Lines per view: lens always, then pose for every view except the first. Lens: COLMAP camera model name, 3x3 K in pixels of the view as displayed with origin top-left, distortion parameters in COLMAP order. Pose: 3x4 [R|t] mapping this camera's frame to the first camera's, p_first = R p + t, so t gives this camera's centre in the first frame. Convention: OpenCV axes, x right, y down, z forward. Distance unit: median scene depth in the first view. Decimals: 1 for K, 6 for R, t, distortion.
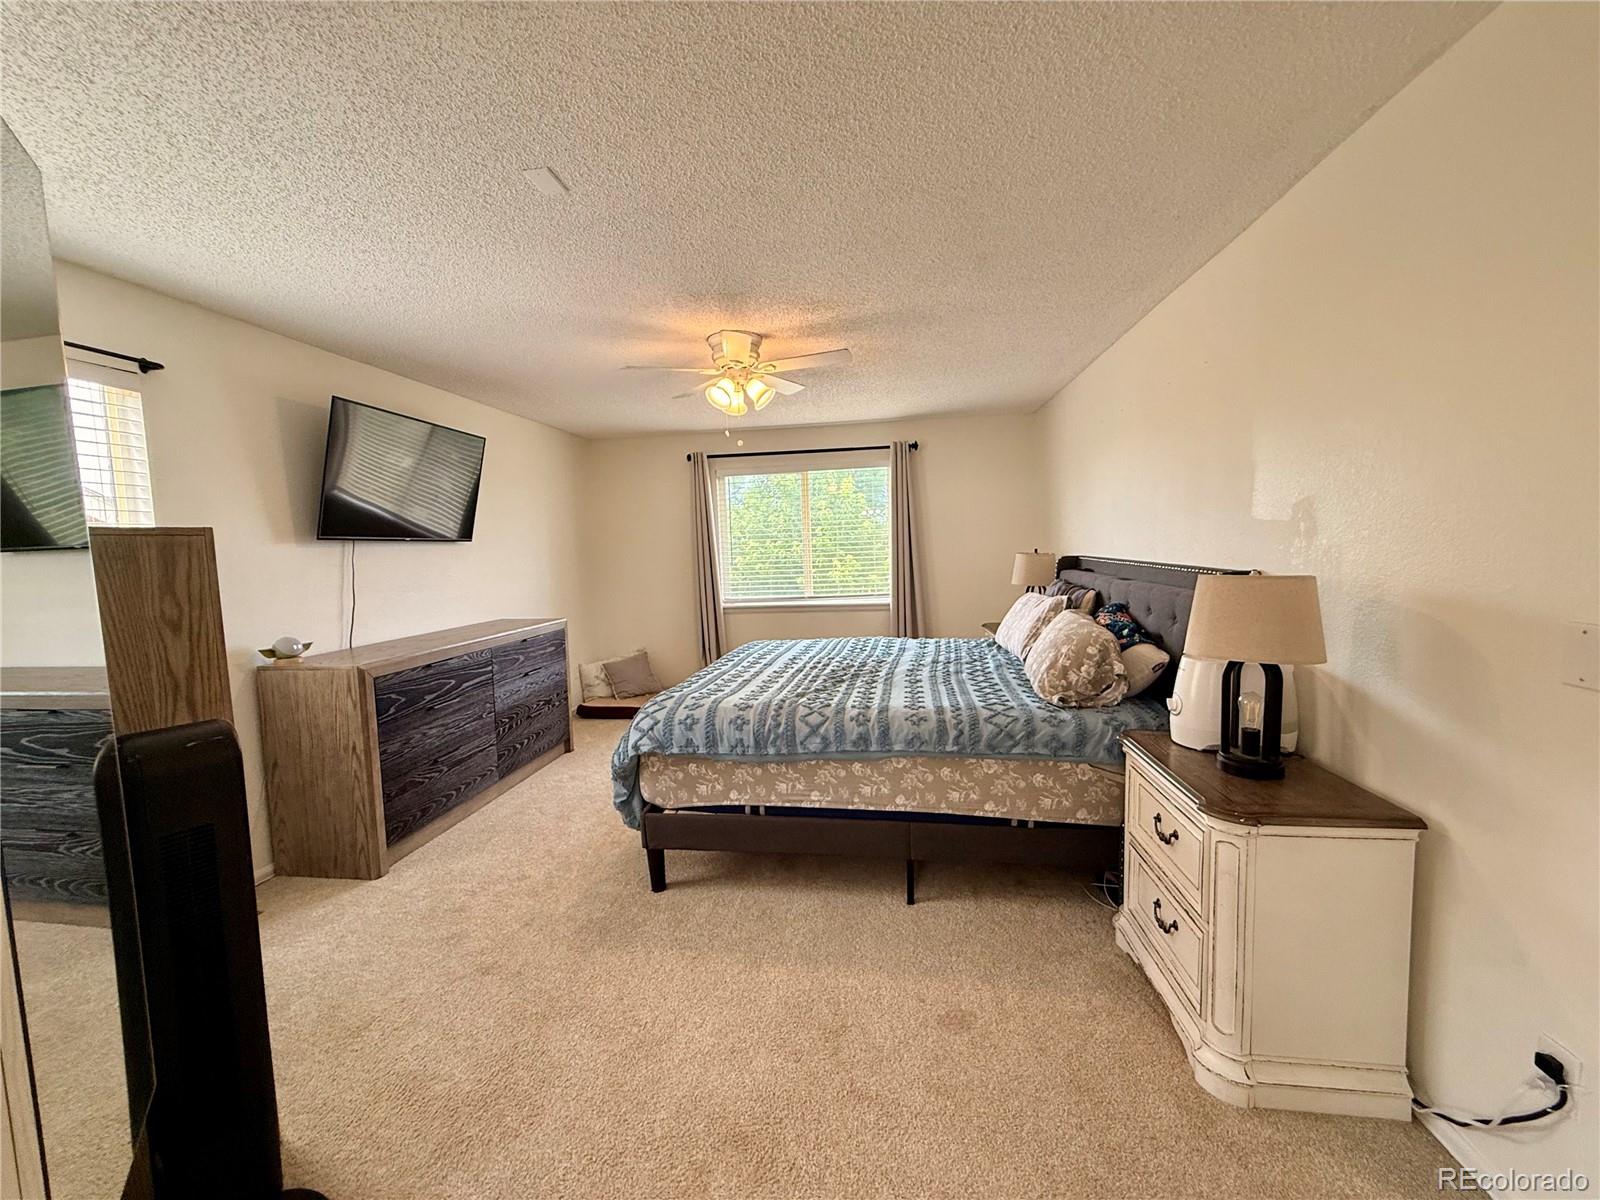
lens RADIAL K [[639.7, 0, 797.1], [0, 639.7, 598.4], [0, 0, 1]] dist [0.000158, 0.000837]
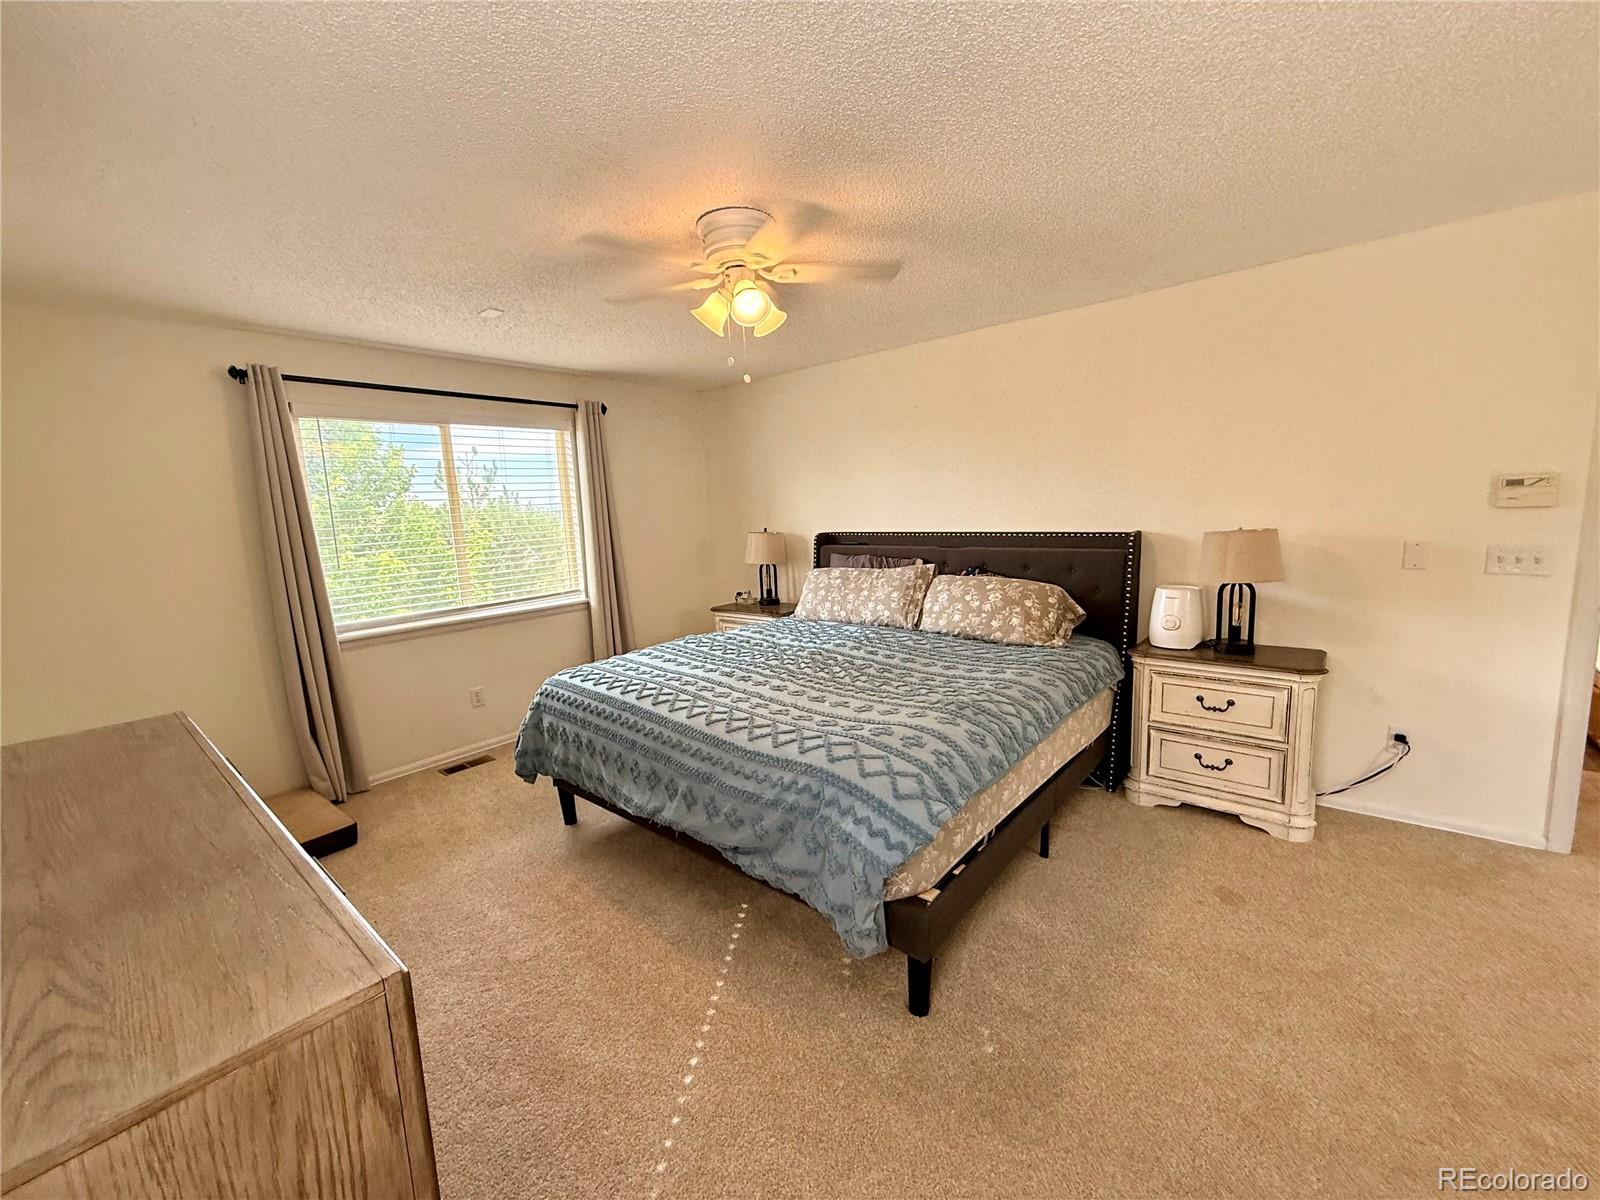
lens RADIAL K [[639.7, 0, 798.4], [0, 639.7, 596.4], [0, 0, 1]] dist [0.000158, 0.000837]
pose [[0.537852, -0.105419, 0.836422, -0.400643], [0.094205, 0.993453, 0.064634, -0.025702], [-0.837760, 0.044032, 0.544261, 0.341310]]
